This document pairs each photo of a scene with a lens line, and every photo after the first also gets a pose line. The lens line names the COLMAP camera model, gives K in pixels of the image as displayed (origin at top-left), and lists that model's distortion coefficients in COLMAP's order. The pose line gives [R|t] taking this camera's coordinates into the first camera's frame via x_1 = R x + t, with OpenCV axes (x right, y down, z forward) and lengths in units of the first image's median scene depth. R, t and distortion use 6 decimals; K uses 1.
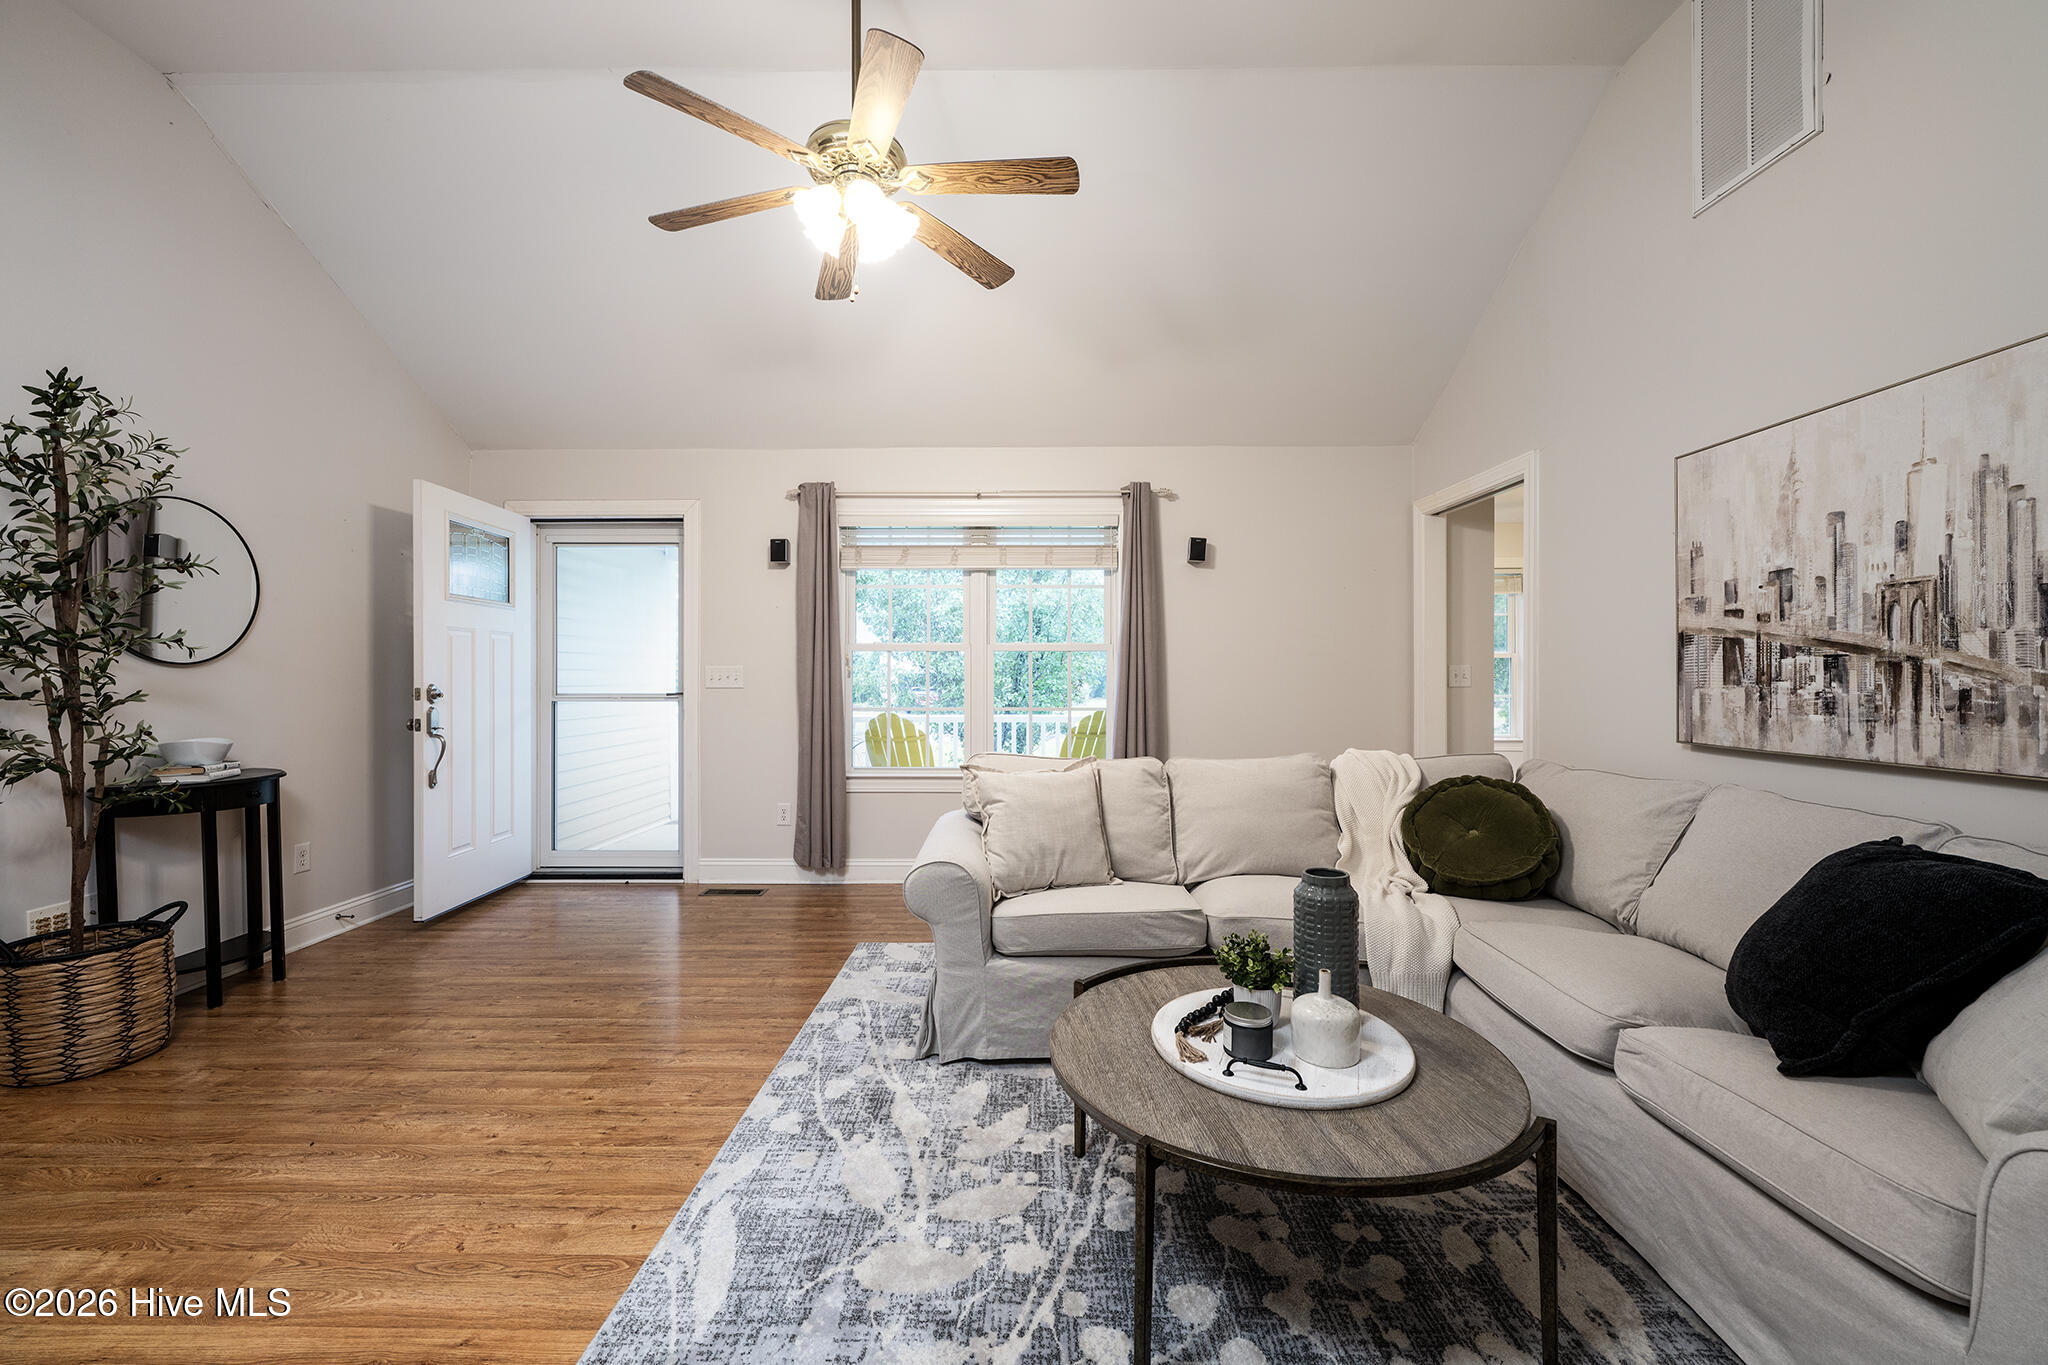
lens RADIAL K [[815.4, 0, 1015.7], [0, 815.4, 678.3], [0, 0, 1]] dist [-0.000840, -0.000461]
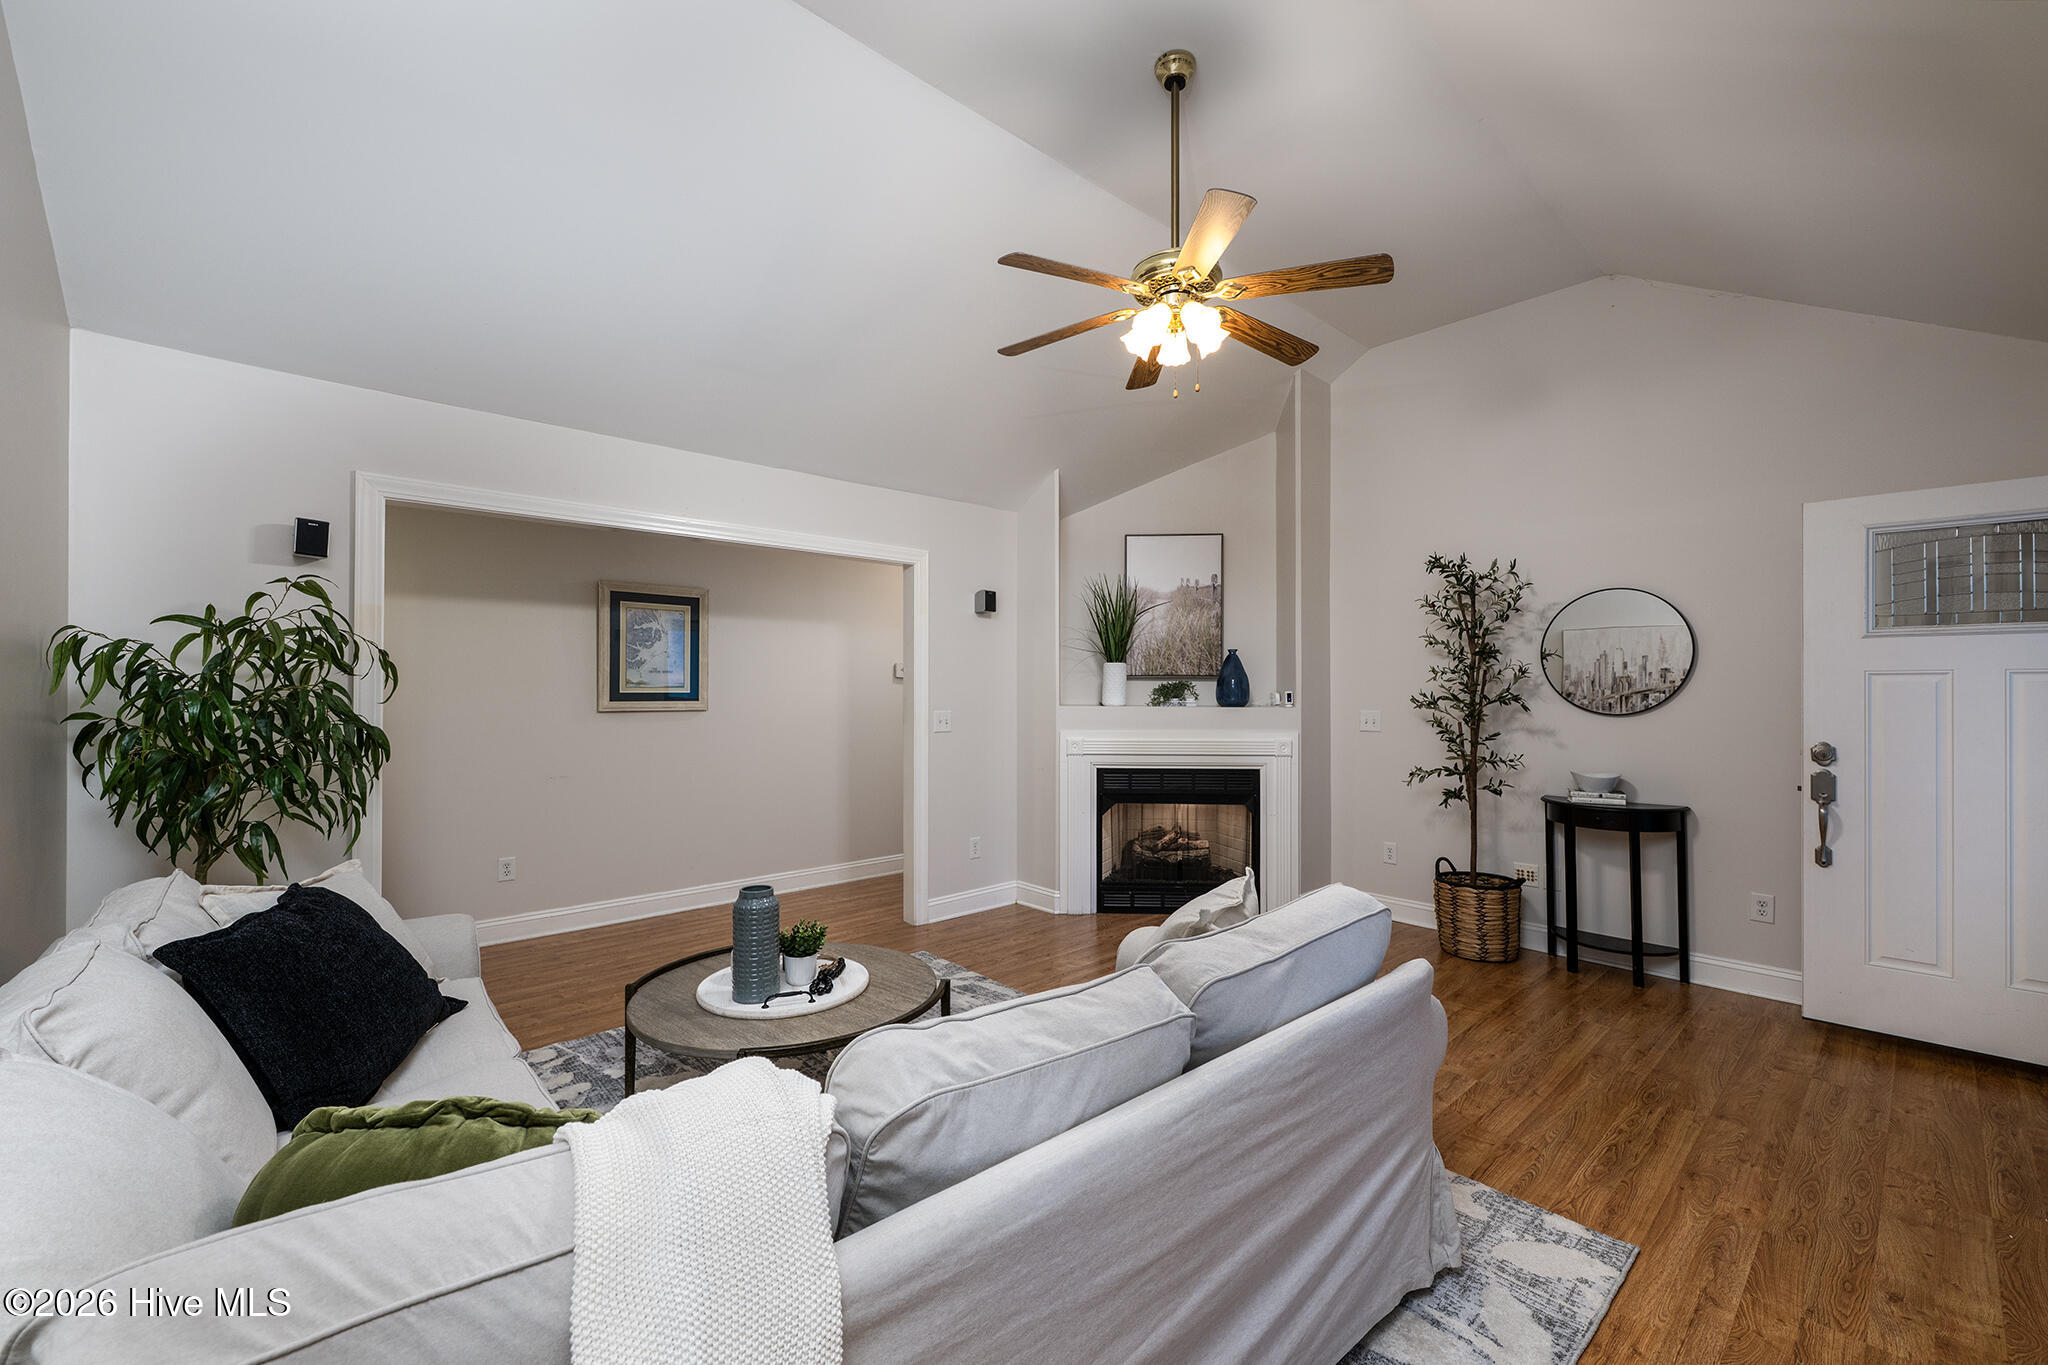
lens RADIAL K [[815.4, 0, 1031.5], [0, 815.4, 686.8], [0, 0, 1]] dist [-0.000840, -0.000461]
pose [[-0.725636, -0.004517, -0.688064, 0.700975], [-0.002691, 0.999989, -0.003727, -0.068791], [0.688074, -0.000853, -0.725640, 1.637864]]
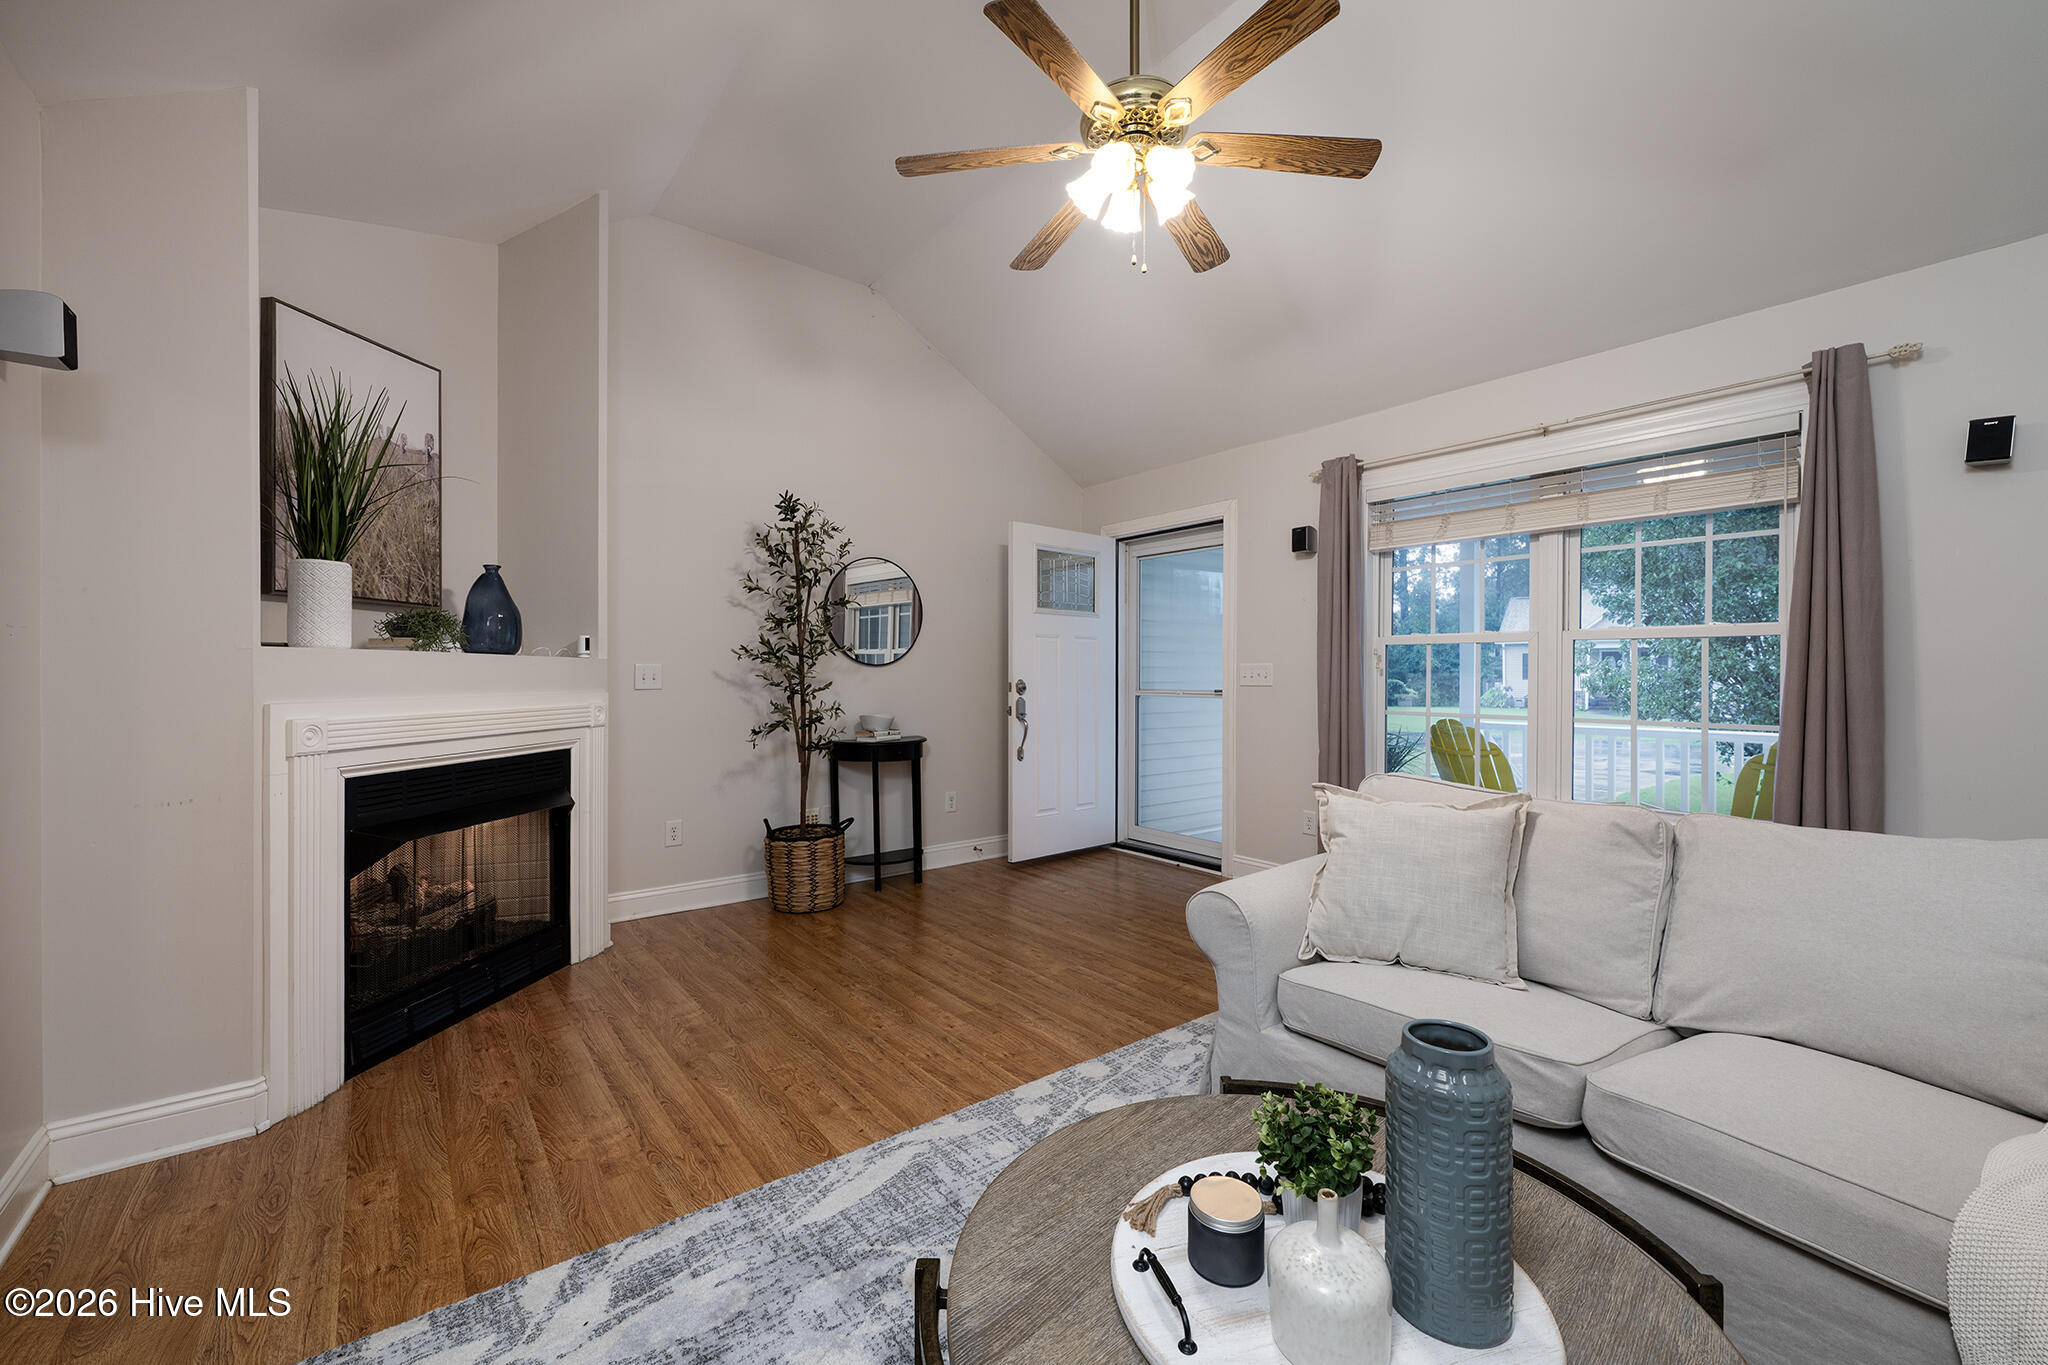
lens RADIAL K [[815.4, 0, 1020.9], [0, 815.4, 676.7], [0, 0, 1]] dist [-0.000840, -0.000461]
pose [[0.627214, 0.004505, -0.778834, 0.441863], [-0.003874, 0.999989, 0.002664, -0.001672], [0.778837, 0.001346, 0.627225, 0.307079]]
